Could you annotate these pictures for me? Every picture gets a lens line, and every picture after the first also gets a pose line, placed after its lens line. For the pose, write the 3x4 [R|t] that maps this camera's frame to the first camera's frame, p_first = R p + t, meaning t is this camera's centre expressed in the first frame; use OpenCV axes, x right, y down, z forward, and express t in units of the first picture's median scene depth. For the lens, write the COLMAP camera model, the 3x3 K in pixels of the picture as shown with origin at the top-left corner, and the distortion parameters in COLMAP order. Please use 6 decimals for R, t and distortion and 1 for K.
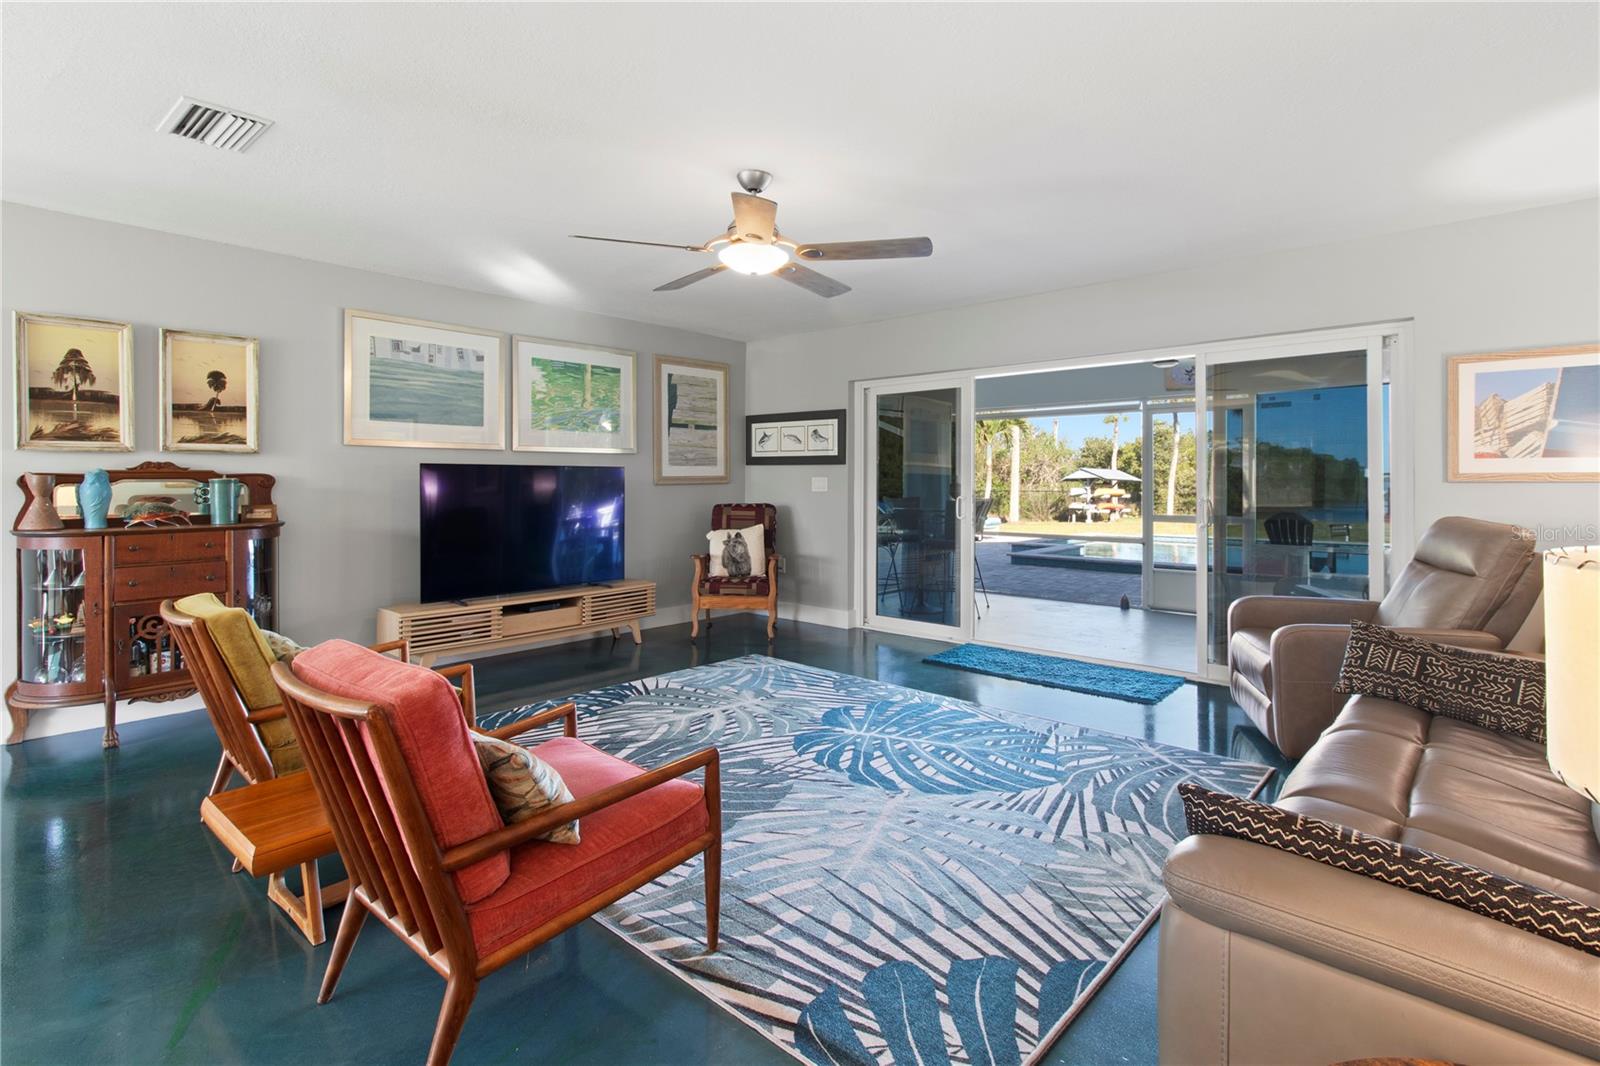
lens RADIAL K [[764.7, 0, 811.1], [0, 764.7, 482.5], [0, 0, 1]] dist [0.003140, 0.000171]
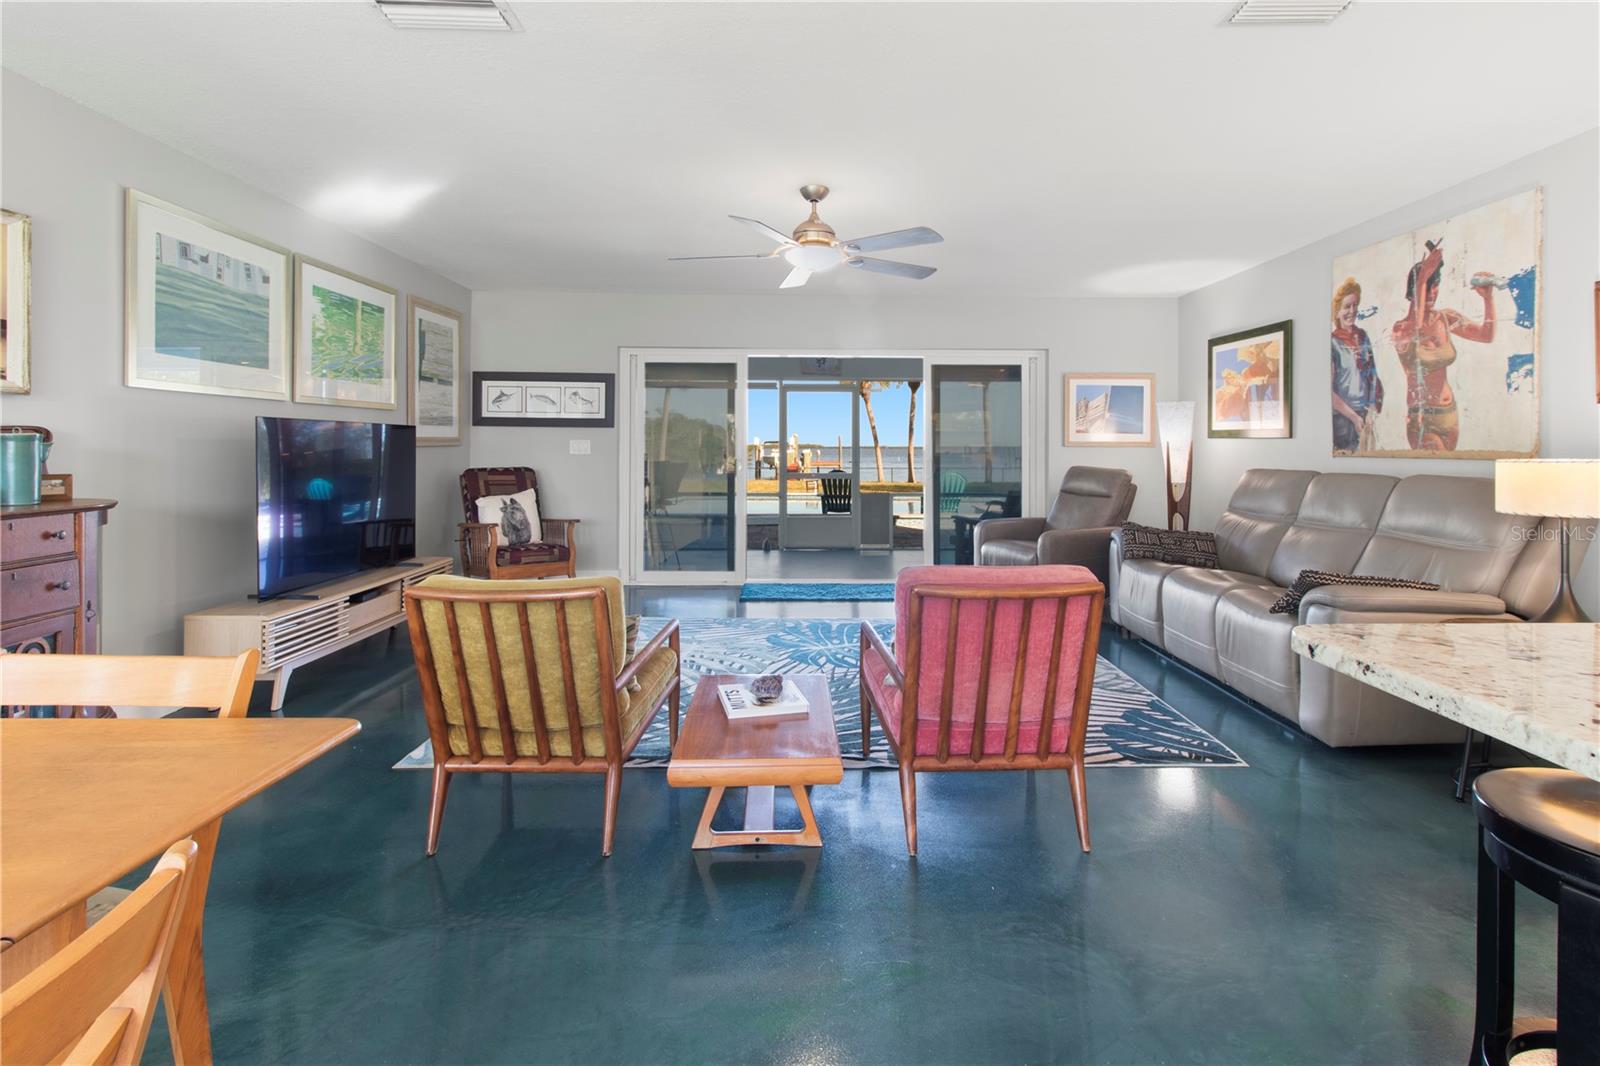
lens RADIAL K [[772.9, 0, 818.3], [0, 772.9, 449.6], [0, 0, 1]] dist [-0.000961, 0.001978]
pose [[0.736930, 0.001269, 0.675968, -0.602004], [-0.003065, 0.999994, 0.001463, 0.004487], [-0.675962, -0.003150, 0.736930, 0.067615]]
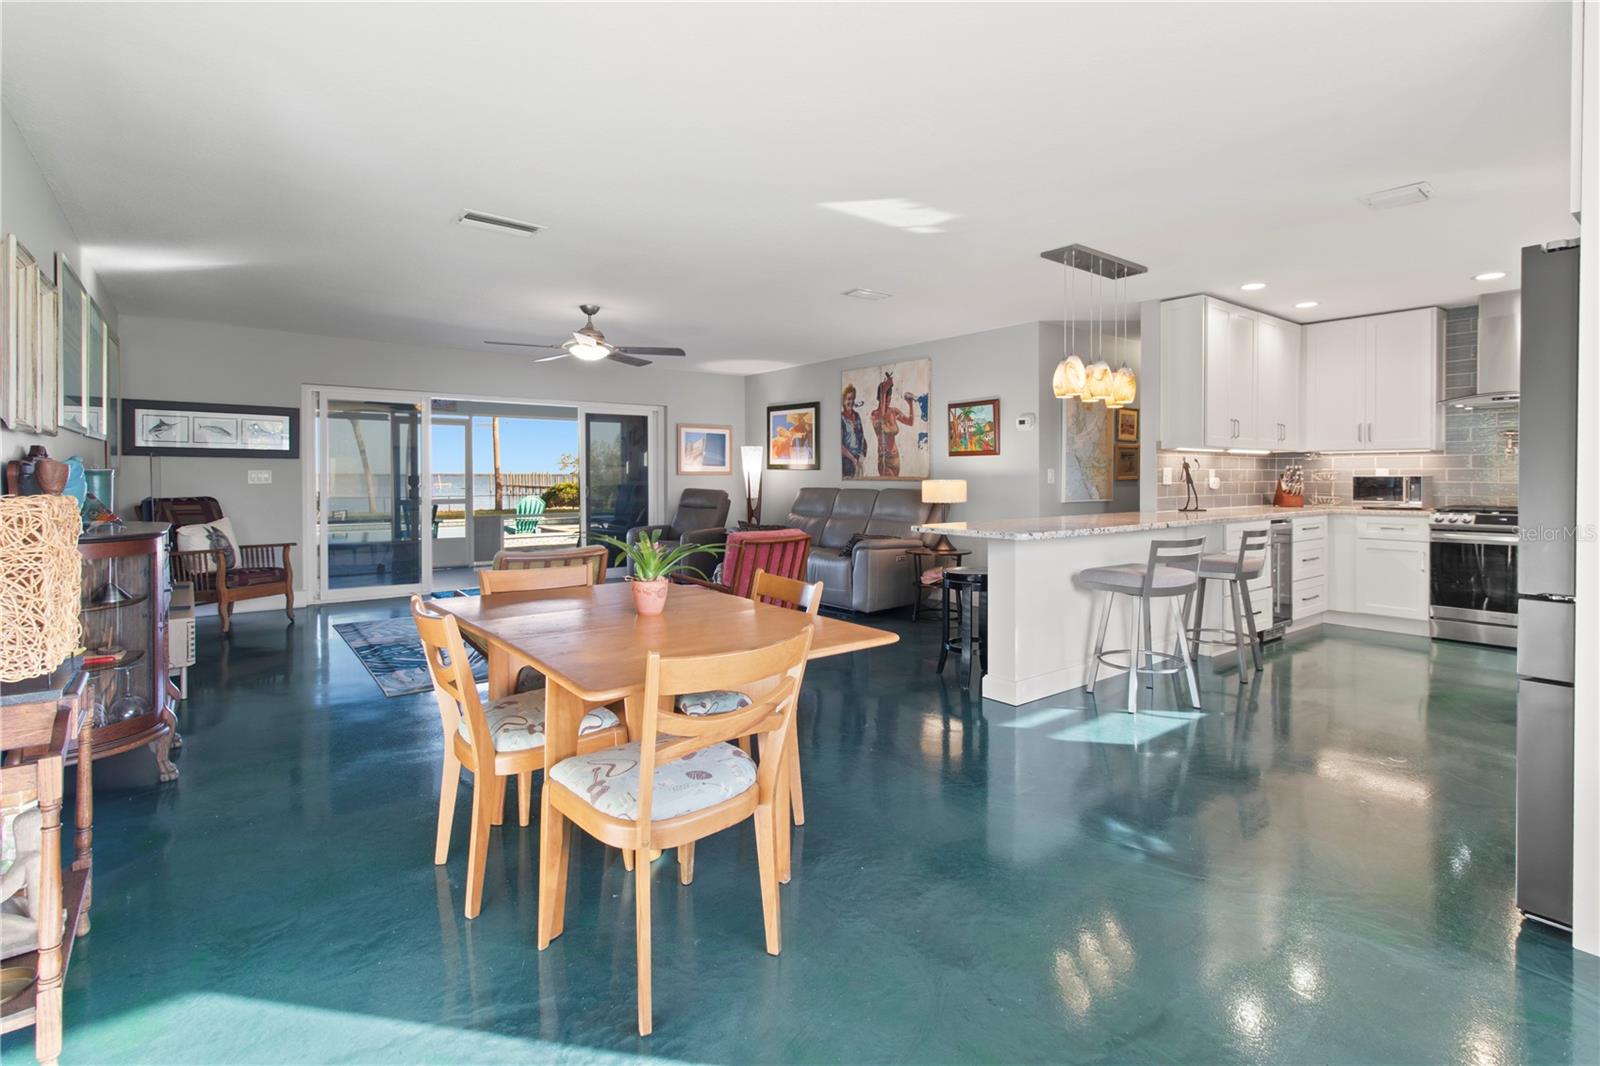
lens RADIAL K [[763.3, 0, 817.7], [0, 763.3, 480.0], [0, 0, 1]] dist [0.000981, 0.001169]
pose [[0.172380, -0.005599, 0.985015, -1.207319], [0.001296, 0.999984, 0.005457, 0.002839], [-0.985030, 0.000336, 0.172384, 0.099706]]
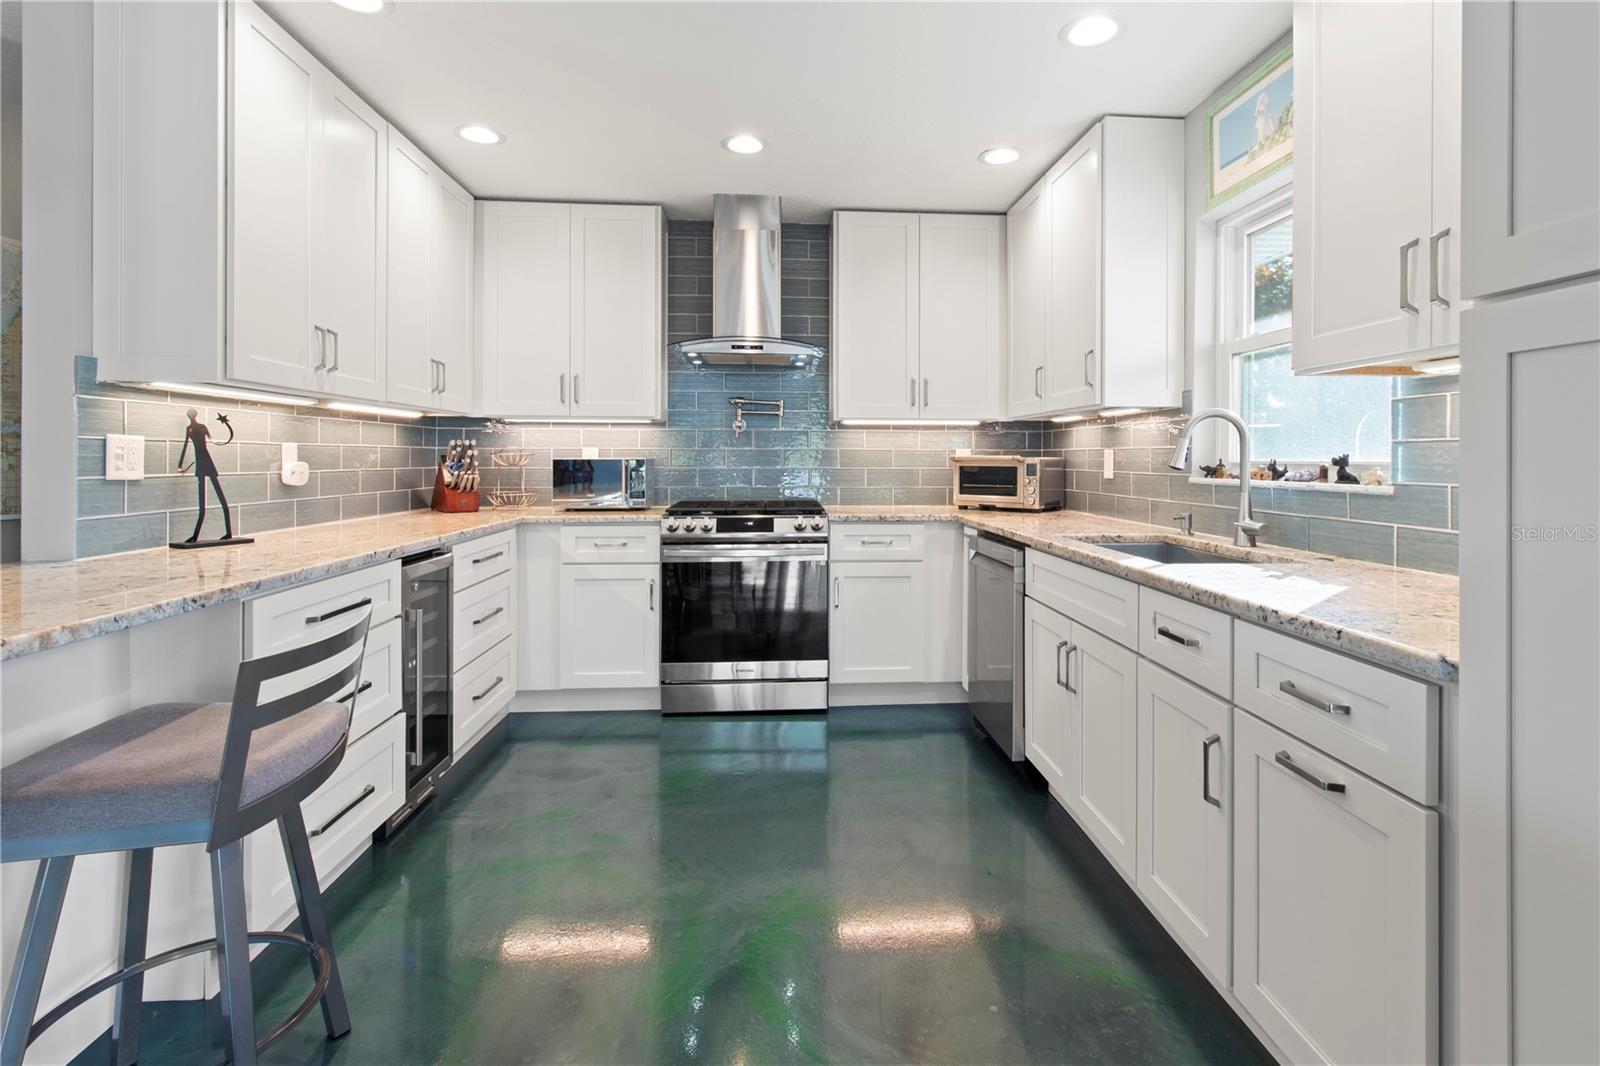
lens RADIAL K [[772.1, 0, 830.9], [0, 772.1, 459.7], [0, 0, 1]] dist [0.000743, 0.000095]
pose [[-0.722101, -0.003448, 0.691779, -0.531089], [-0.003466, 0.999993, 0.001366, 0.003297], [-0.691779, -0.001411, -0.722108, -0.194953]]
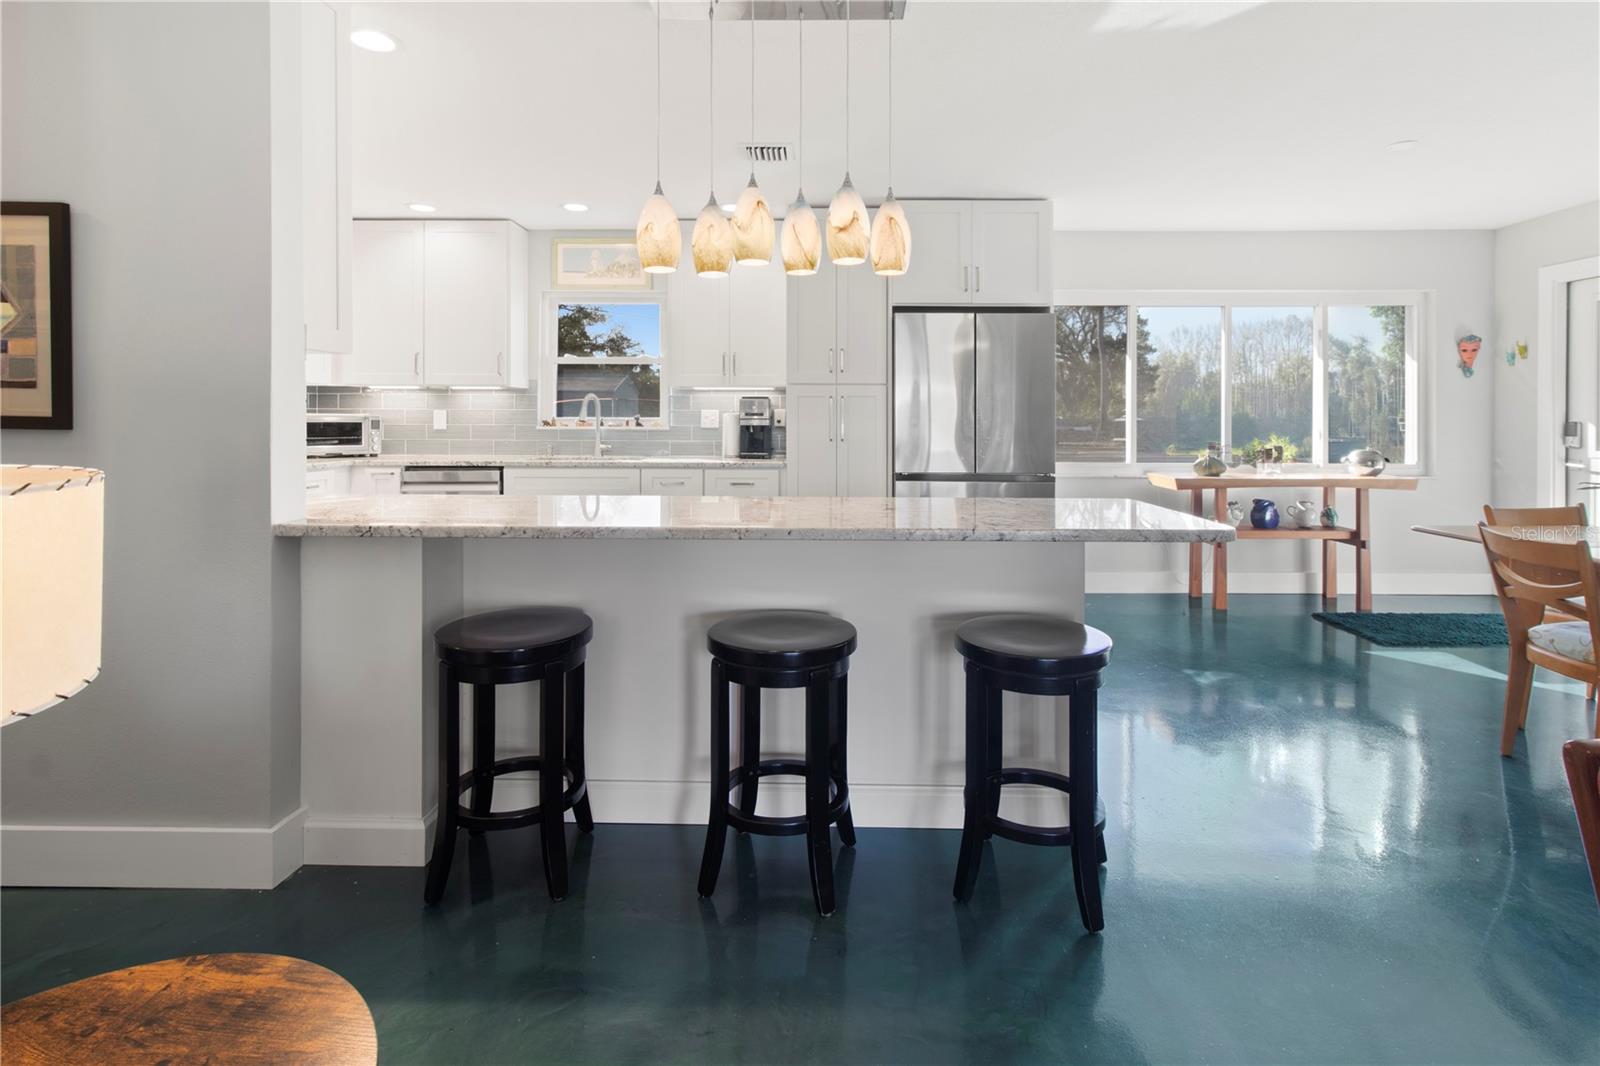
lens RADIAL K [[792.2, 0, 826.2], [0, 792.2, 425.6], [0, 0, 1]] dist [-0.000476, -0.000242]
pose [[-0.755462, 0.004884, -0.655175, 0.116894], [-0.003827, 0.999922, 0.011867, 0.000257], [0.655182, 0.011472, -0.755384, 0.324875]]
